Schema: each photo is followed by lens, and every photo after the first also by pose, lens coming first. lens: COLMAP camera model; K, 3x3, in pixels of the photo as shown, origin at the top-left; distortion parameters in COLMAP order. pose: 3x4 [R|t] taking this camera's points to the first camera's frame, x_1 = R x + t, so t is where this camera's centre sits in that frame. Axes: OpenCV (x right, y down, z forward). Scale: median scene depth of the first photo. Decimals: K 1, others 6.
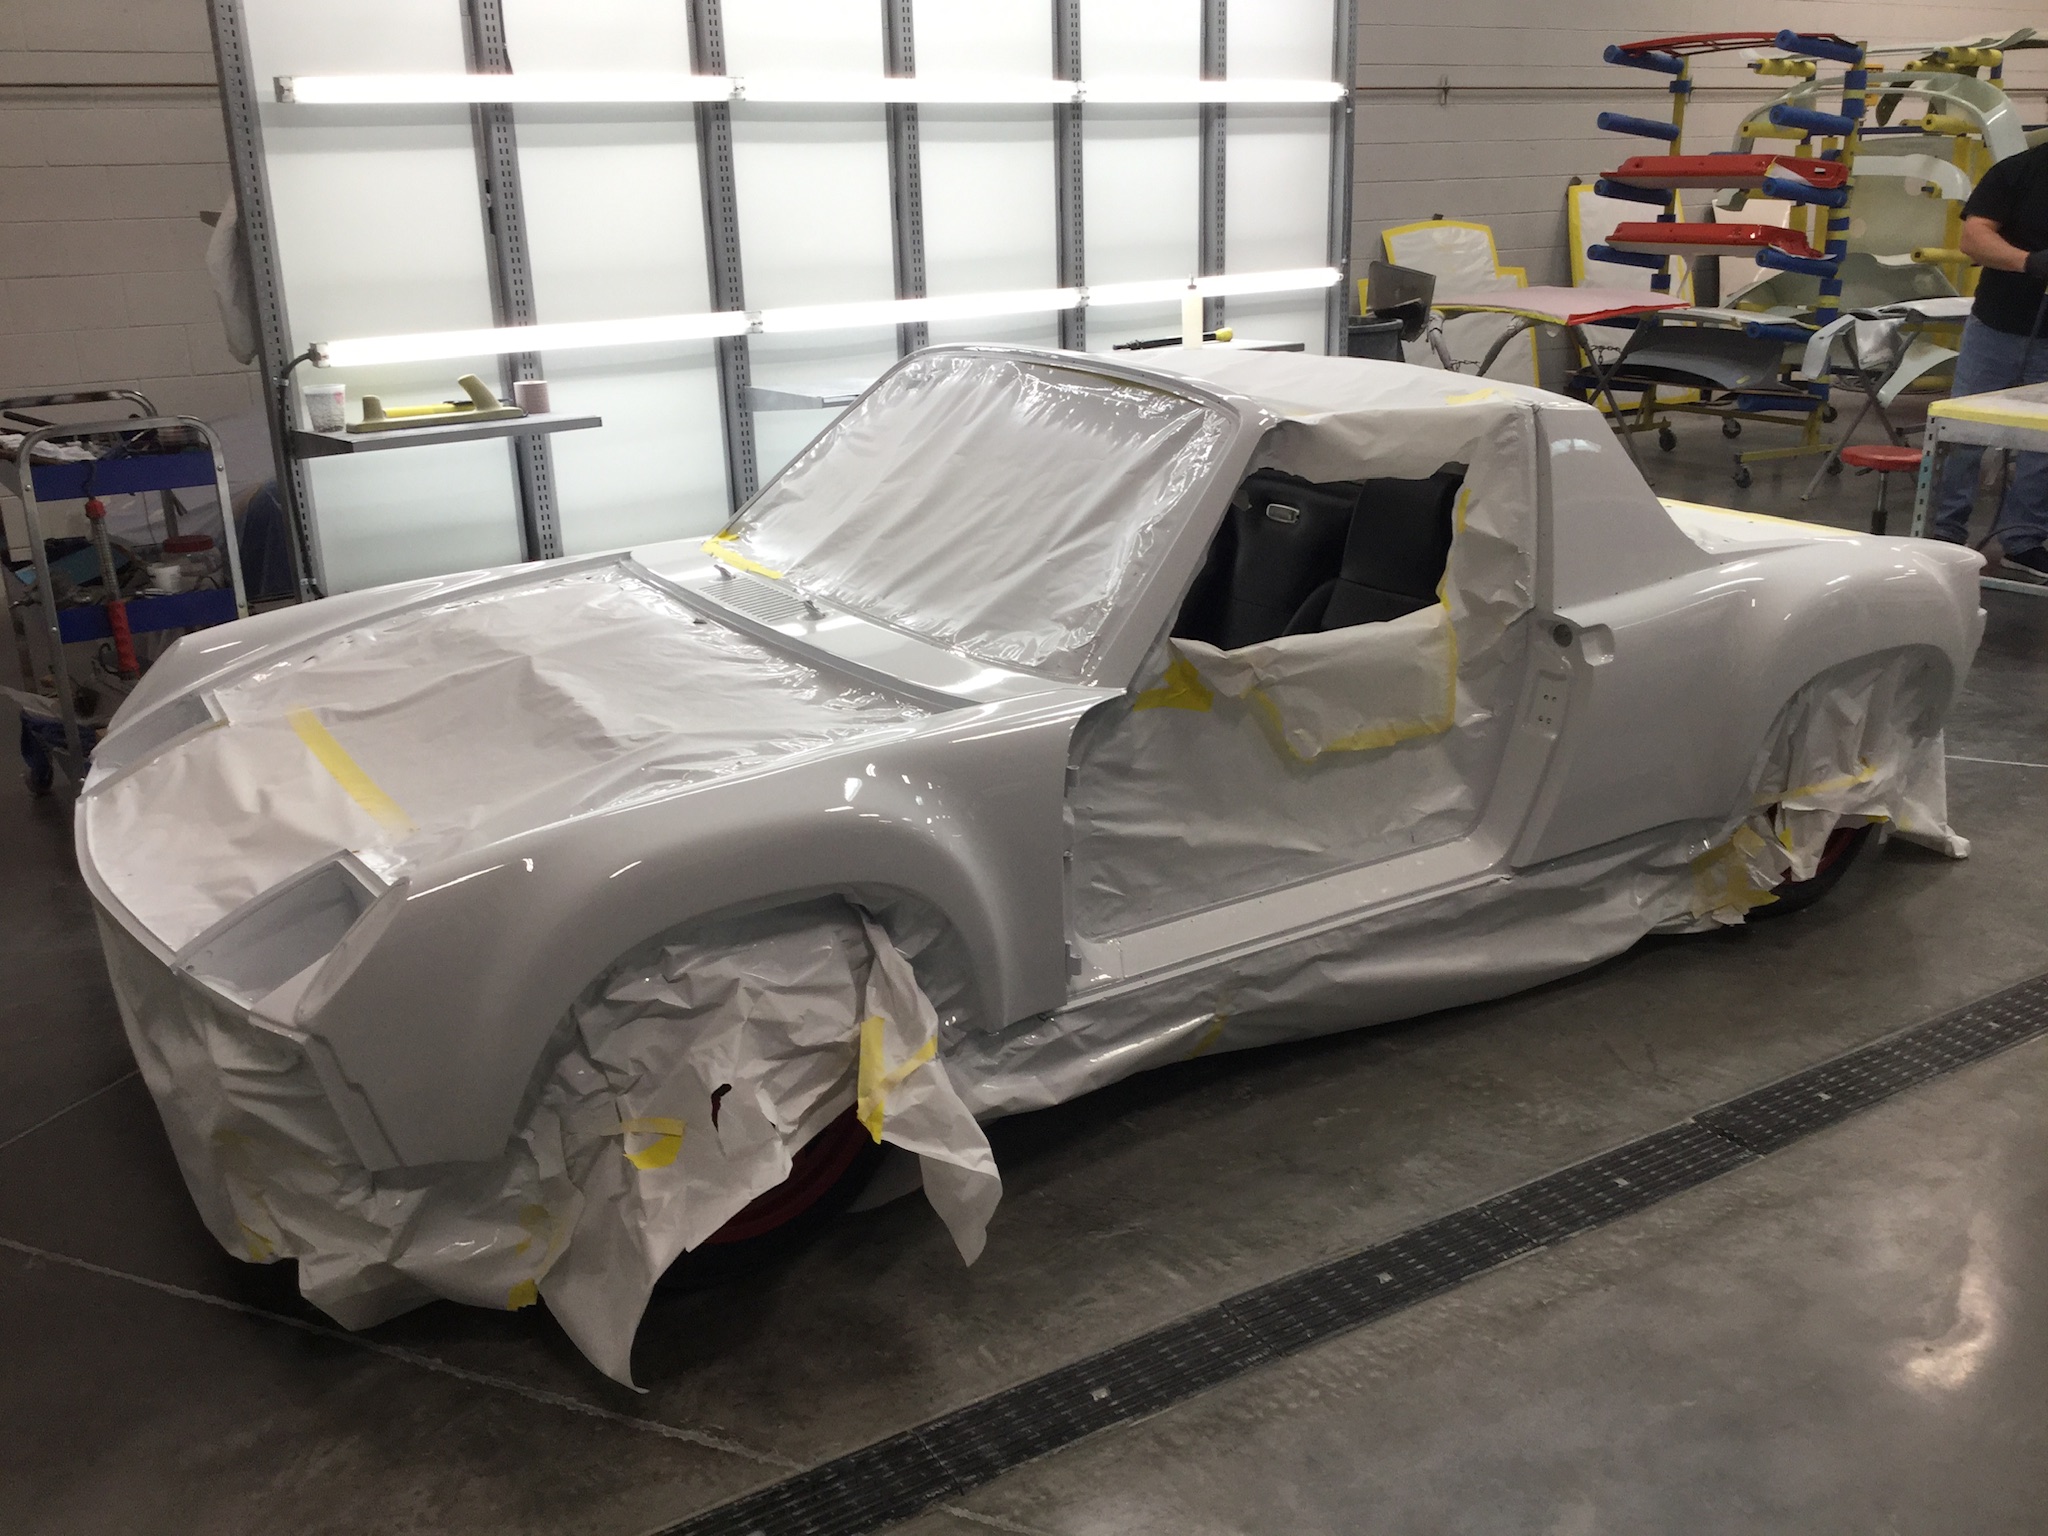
lens RADIAL K [[1870.5, 0, 1024.0], [0, 1870.5, 768.0], [0, 0, 1]] dist [0.112510, -0.228893]
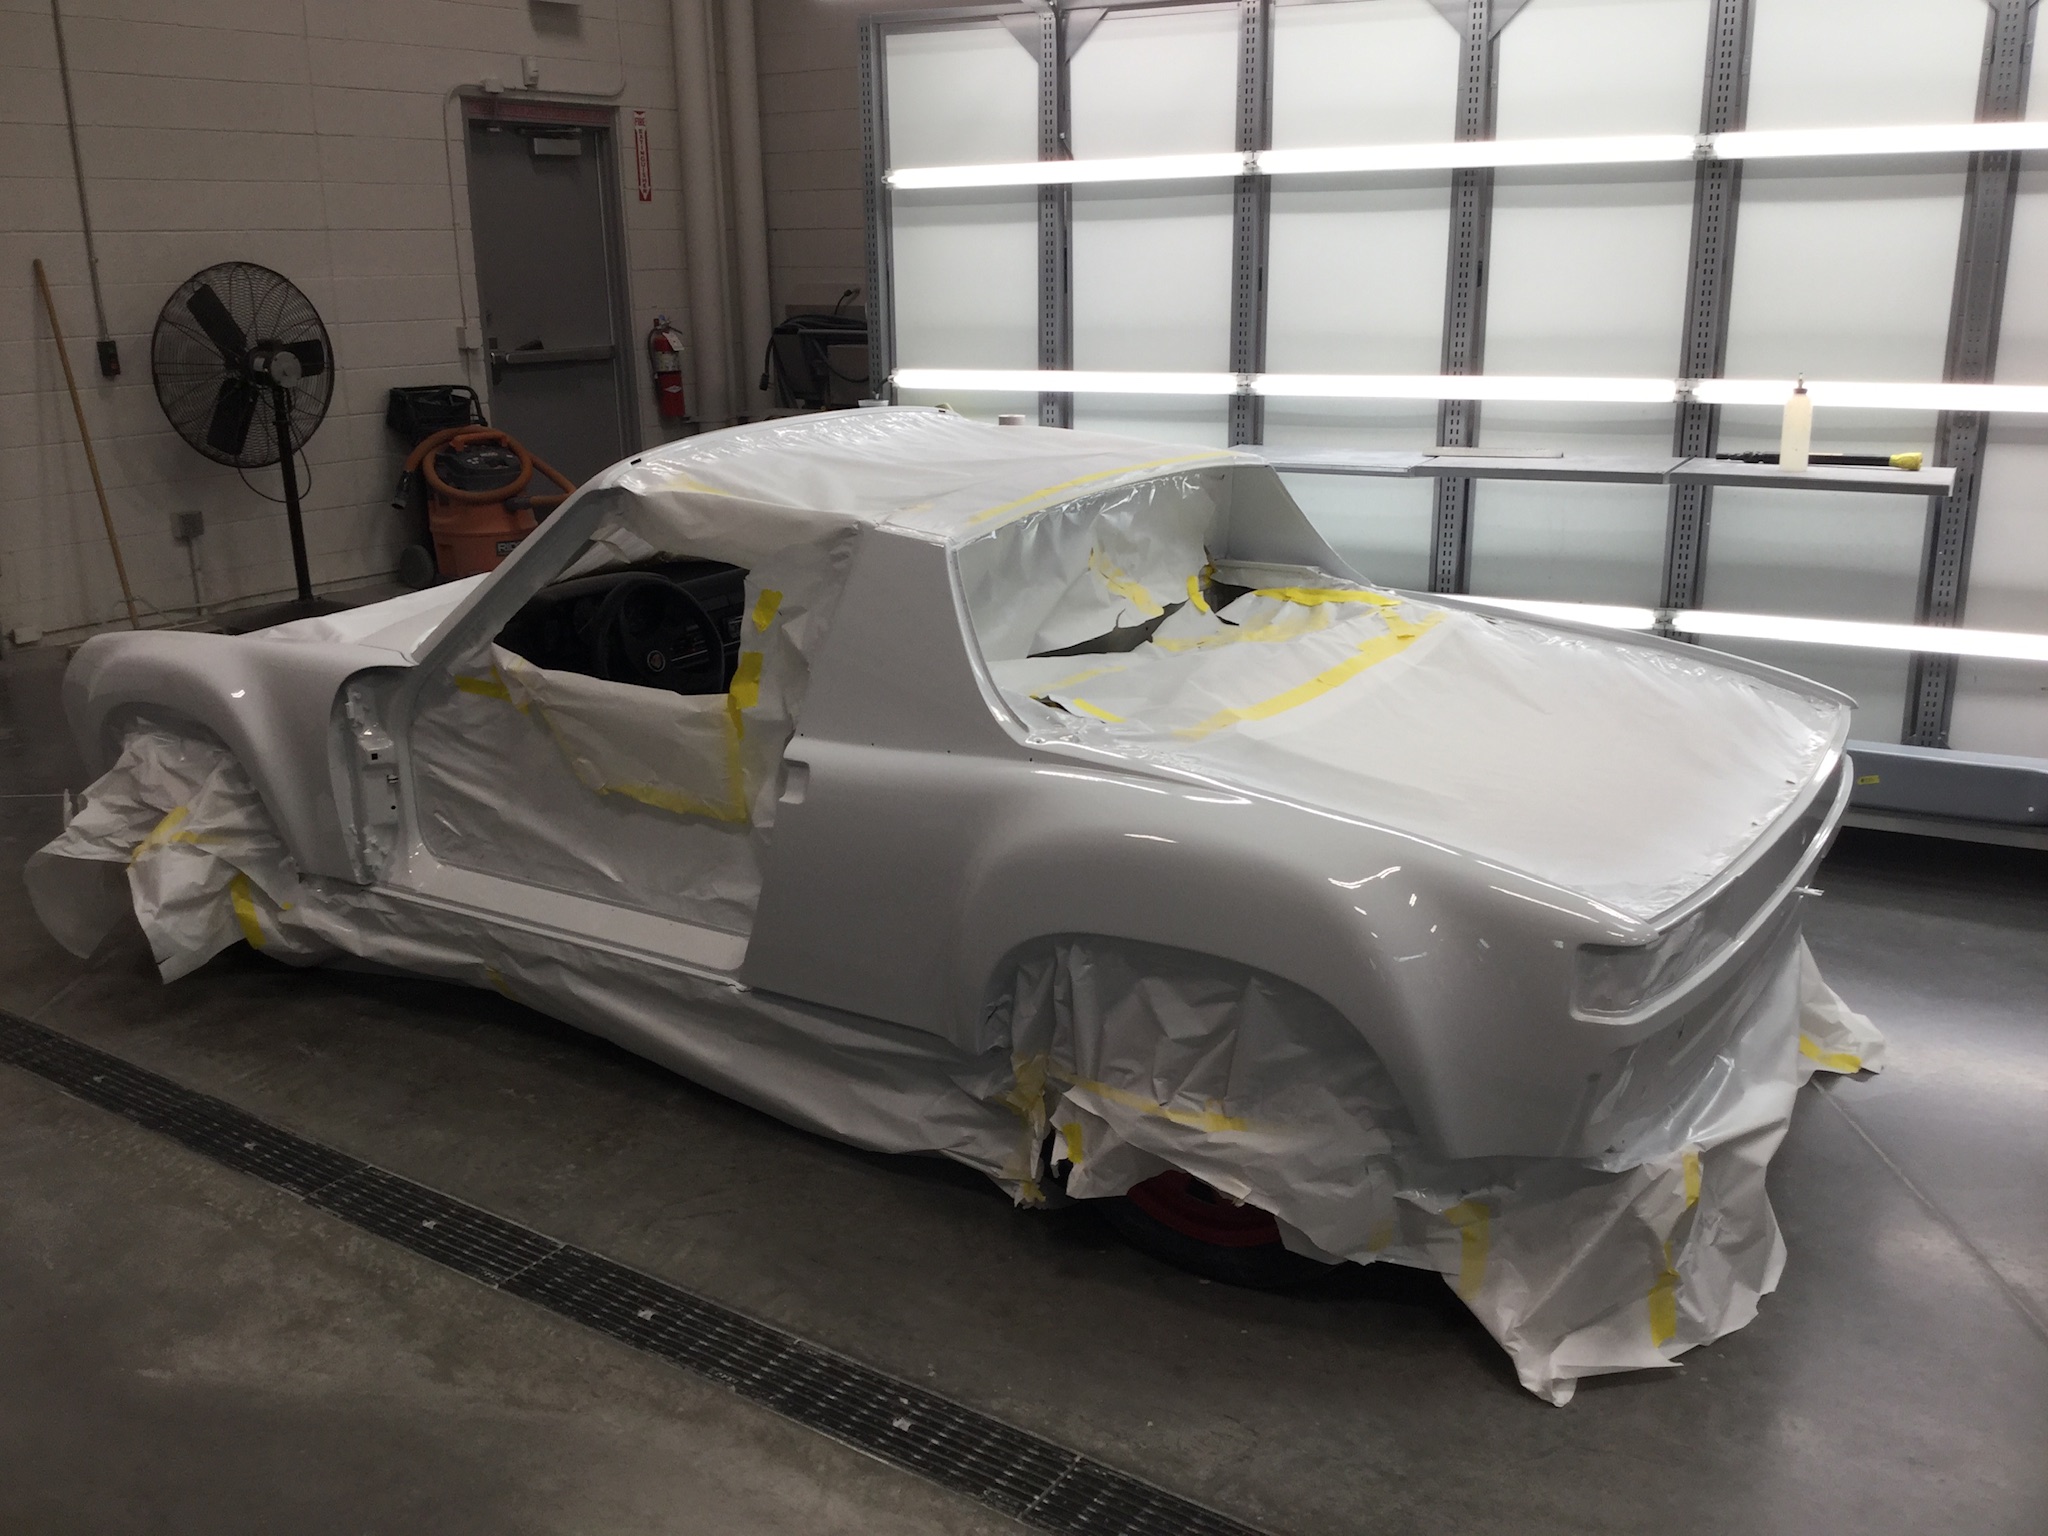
lens RADIAL K [[1870.5, 0, 1024.0], [0, 1870.5, 768.0], [0, 0, 1]] dist [0.112510, -0.228893]
pose [[0.388414, 0.265507, -0.882406, 1.142515], [-0.273393, 0.947679, 0.164805, -0.250829], [0.879995, 0.177231, 0.440680, 0.680965]]
